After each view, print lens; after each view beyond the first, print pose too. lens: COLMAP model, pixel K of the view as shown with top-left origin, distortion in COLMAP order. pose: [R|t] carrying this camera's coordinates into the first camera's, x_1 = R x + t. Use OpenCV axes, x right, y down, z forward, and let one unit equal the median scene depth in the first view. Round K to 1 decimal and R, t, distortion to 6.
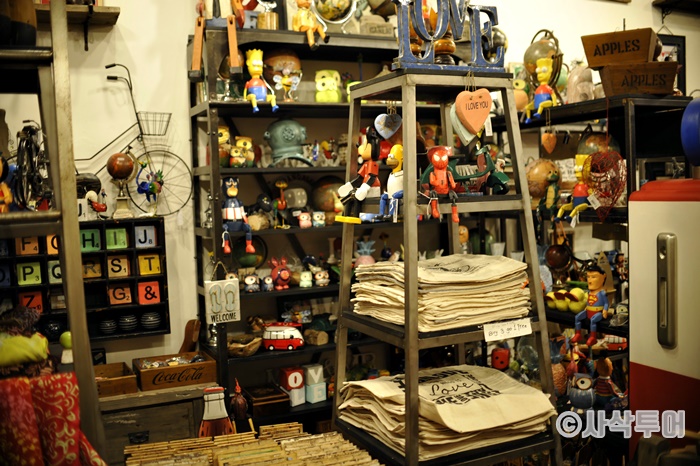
lens RADIAL K [[707.3, 0, 350.0], [0, 707.3, 233.0], [0, 0, 1]] dist [-0.183521, 0.160437]
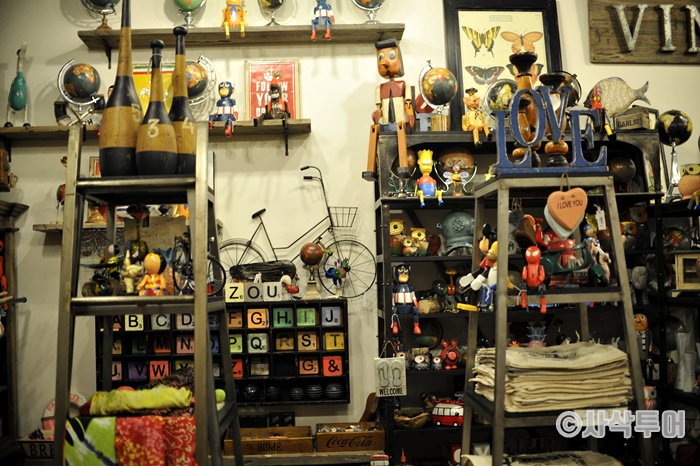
lens RADIAL K [[740.3, 0, 350.0], [0, 740.3, 233.0], [0, 0, 1]] dist [-0.187836, 0.198514]
pose [[0.920918, -0.009923, -0.389630, 0.208410], [-0.031735, 0.994448, -0.100332, -0.009776], [0.388462, 0.104763, 0.915490, -0.106953]]
